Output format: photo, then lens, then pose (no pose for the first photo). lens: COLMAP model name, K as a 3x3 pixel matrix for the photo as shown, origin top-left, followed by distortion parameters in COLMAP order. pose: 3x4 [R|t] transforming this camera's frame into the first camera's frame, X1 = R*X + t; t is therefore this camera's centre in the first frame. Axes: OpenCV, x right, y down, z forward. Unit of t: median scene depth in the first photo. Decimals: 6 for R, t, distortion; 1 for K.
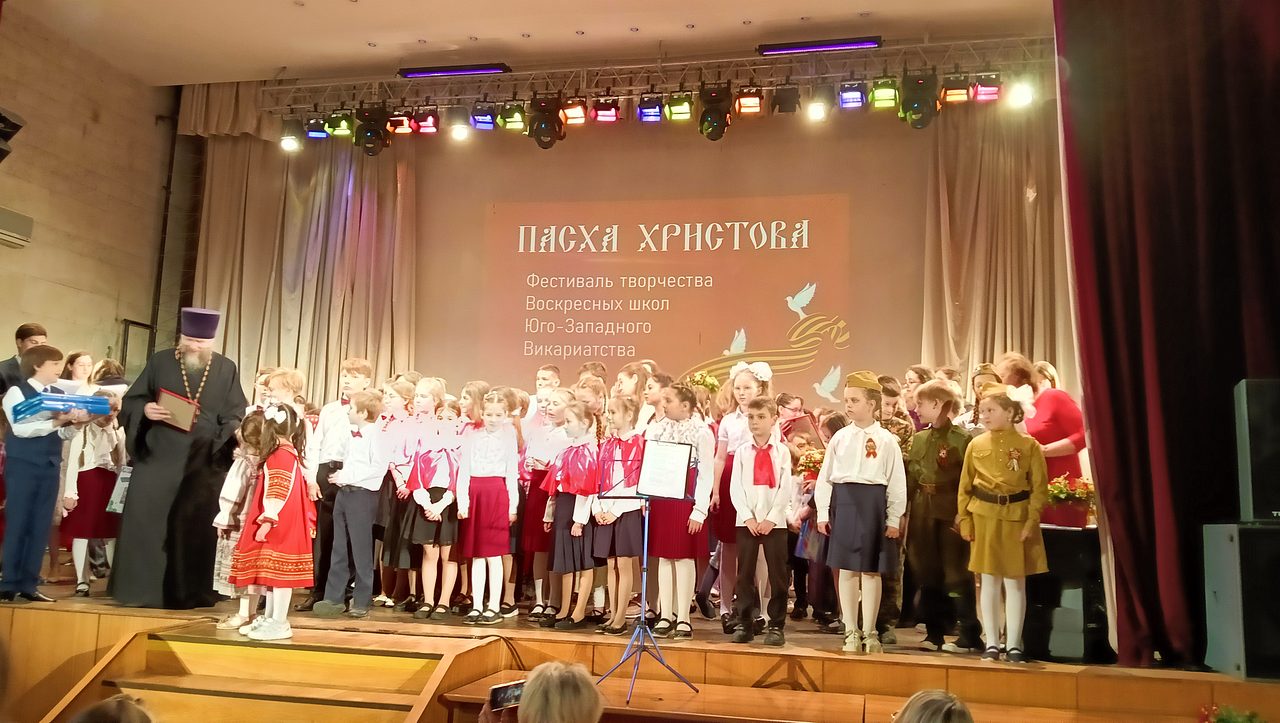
lens RADIAL K [[1020.8, 0, 640.0], [0, 1020.8, 361.5], [0, 0, 1]] dist [0.147115, -0.245574]
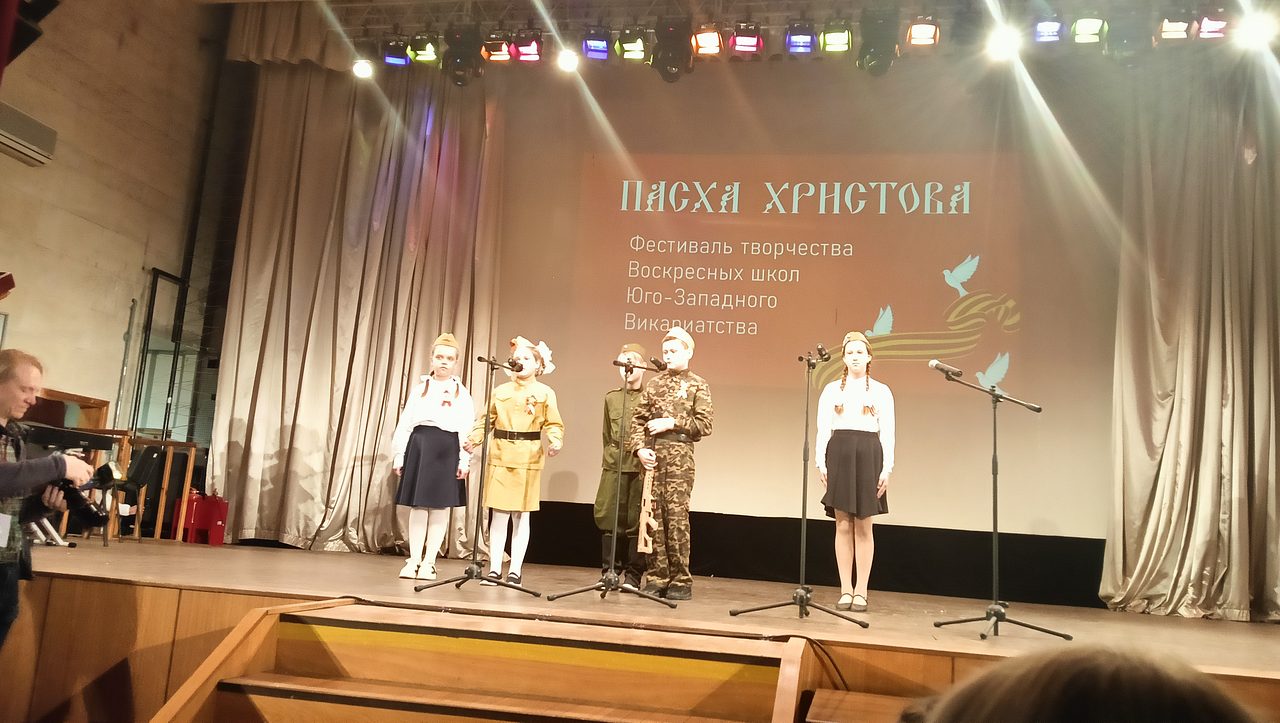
lens RADIAL K [[1020.8, 0, 640.0], [0, 1020.8, 361.5], [0, 0, 1]] dist [0.147115, -0.245574]
pose [[0.998858, 0.039581, 0.026772, -0.124863], [-0.038465, 0.998418, -0.041008, 0.055969], [-0.028353, 0.039932, 0.998800, 0.155223]]
